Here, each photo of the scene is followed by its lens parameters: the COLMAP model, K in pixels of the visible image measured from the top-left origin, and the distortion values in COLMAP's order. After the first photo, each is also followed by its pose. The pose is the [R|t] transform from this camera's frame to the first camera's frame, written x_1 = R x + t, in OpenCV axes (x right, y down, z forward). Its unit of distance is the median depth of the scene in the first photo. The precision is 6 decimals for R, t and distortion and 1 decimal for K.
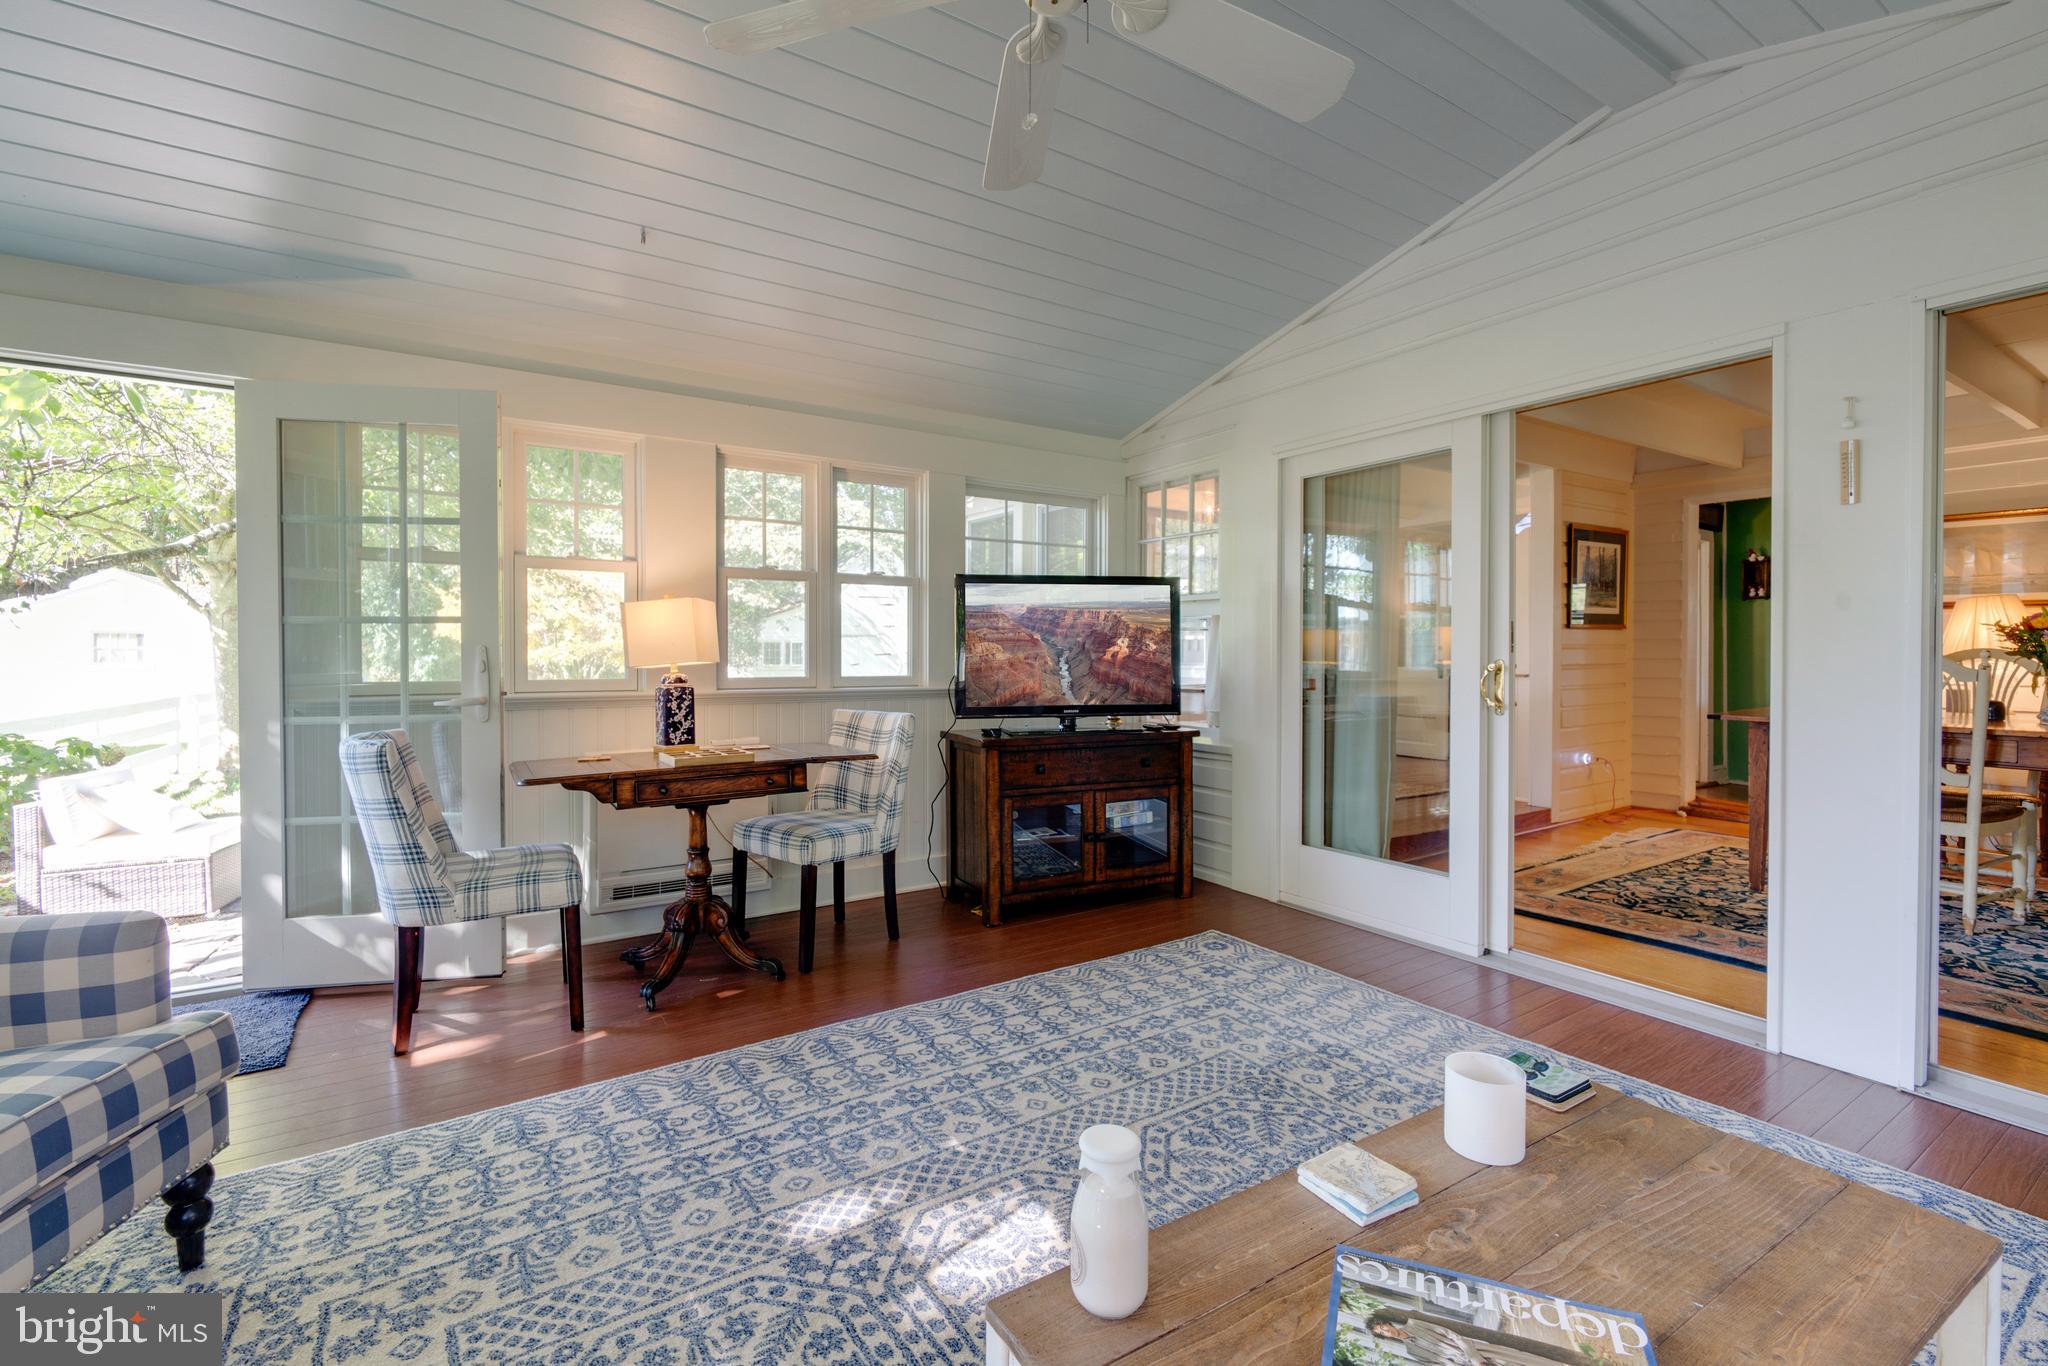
lens RADIAL K [[900.3, 0, 1024.4], [0, 900.3, 665.5], [0, 0, 1]] dist [-0.012583, 0.005128]
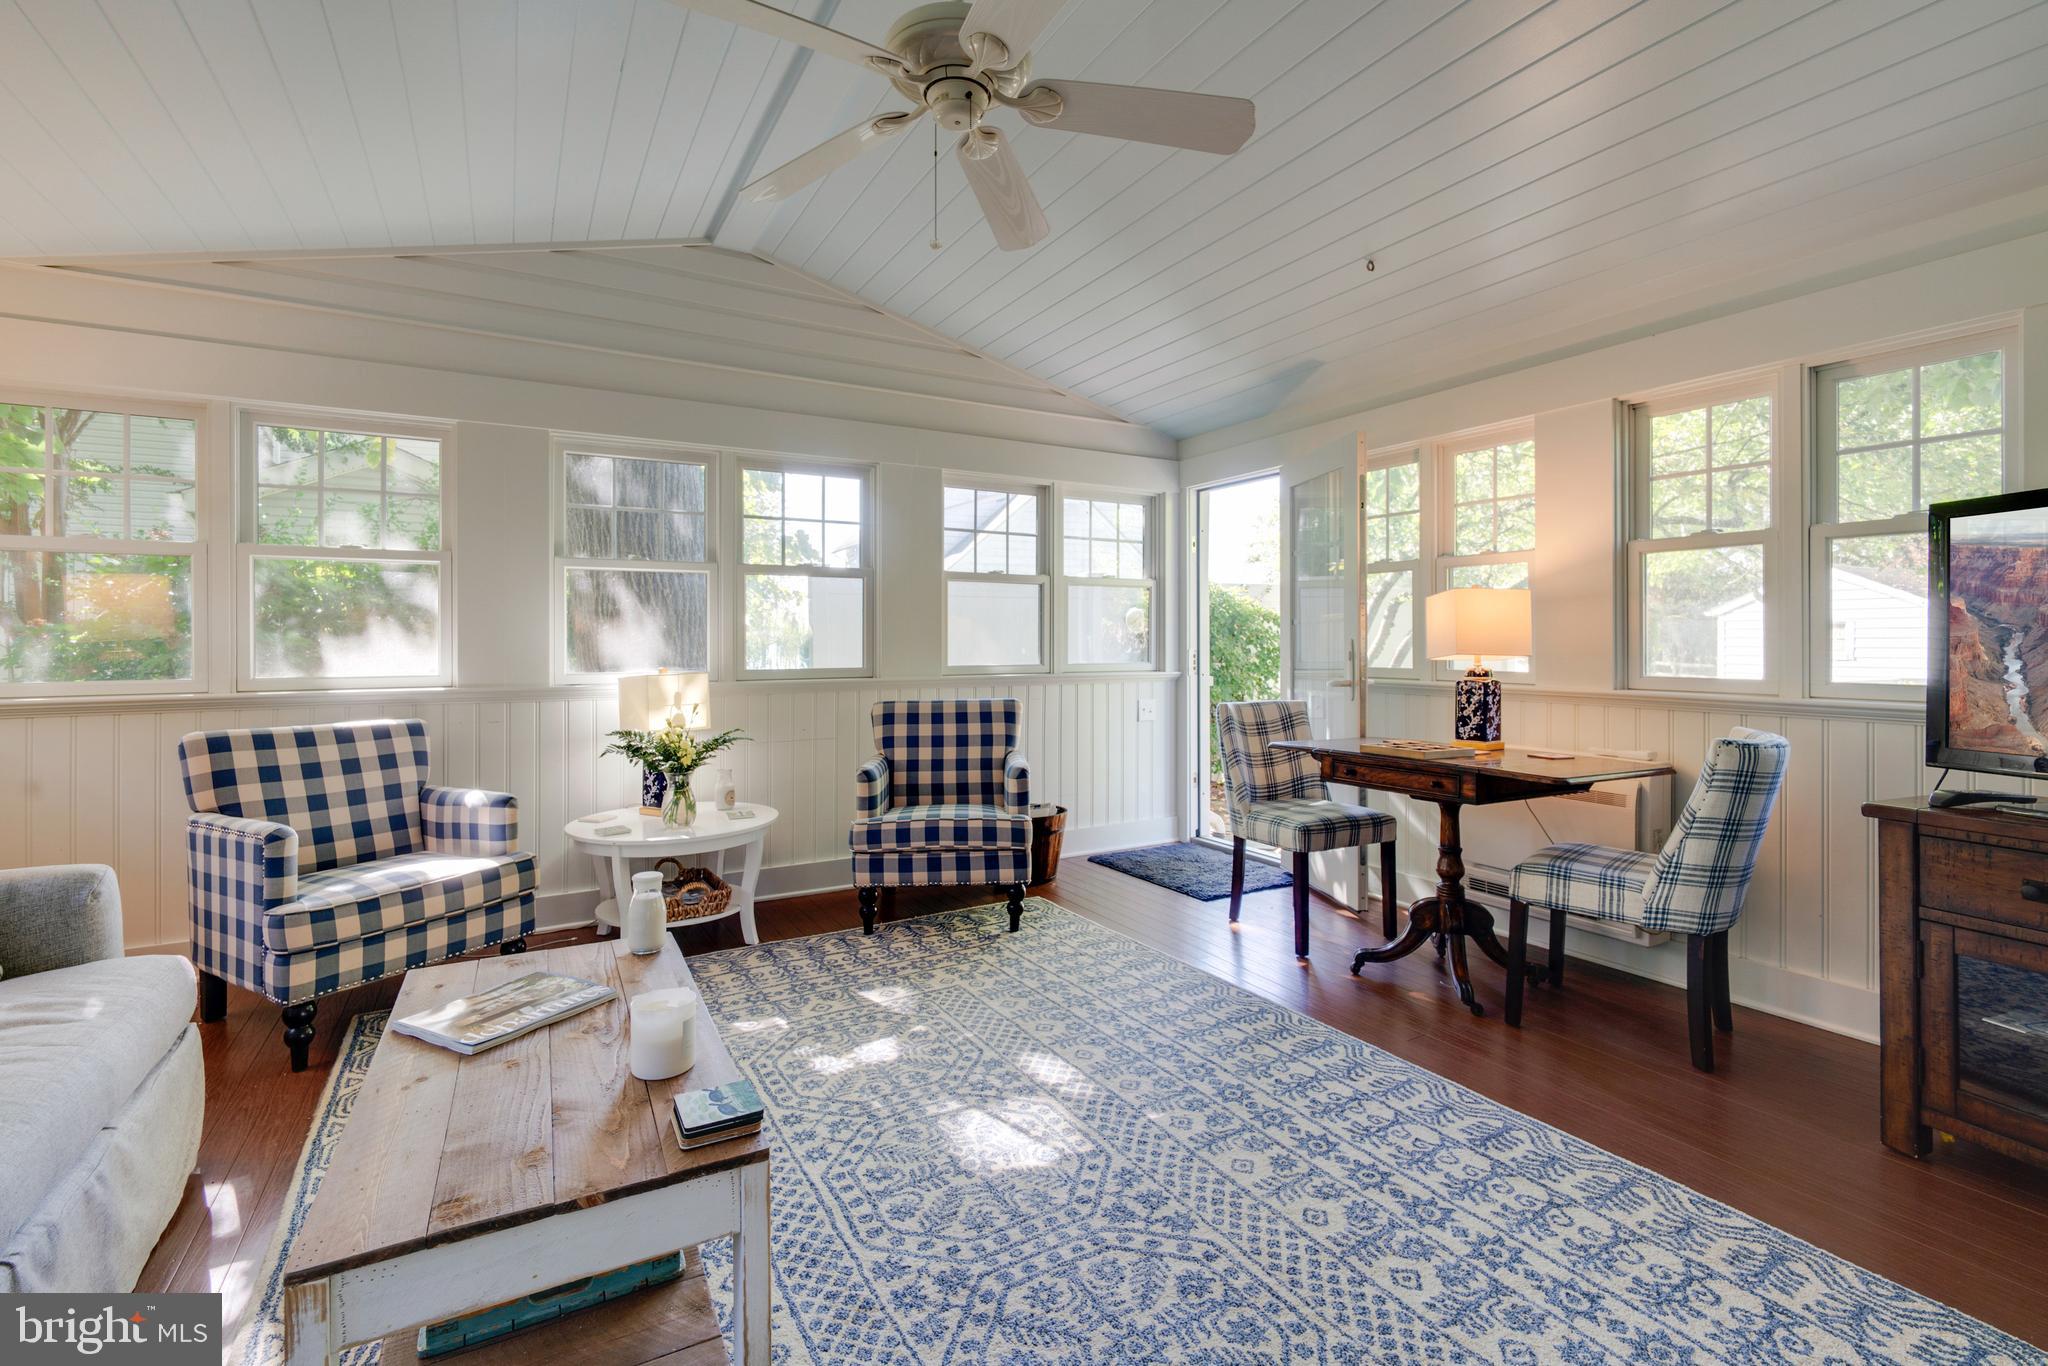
lens RADIAL K [[900.3, 0, 997.5], [0, 900.3, 654.7], [0, 0, 1]] dist [-0.012583, 0.005128]
pose [[-0.089035, 0.001743, -0.996027, 0.793355], [-0.017225, 0.999846, 0.003290, 0.003043], [0.995880, 0.017449, -0.088991, 0.748305]]
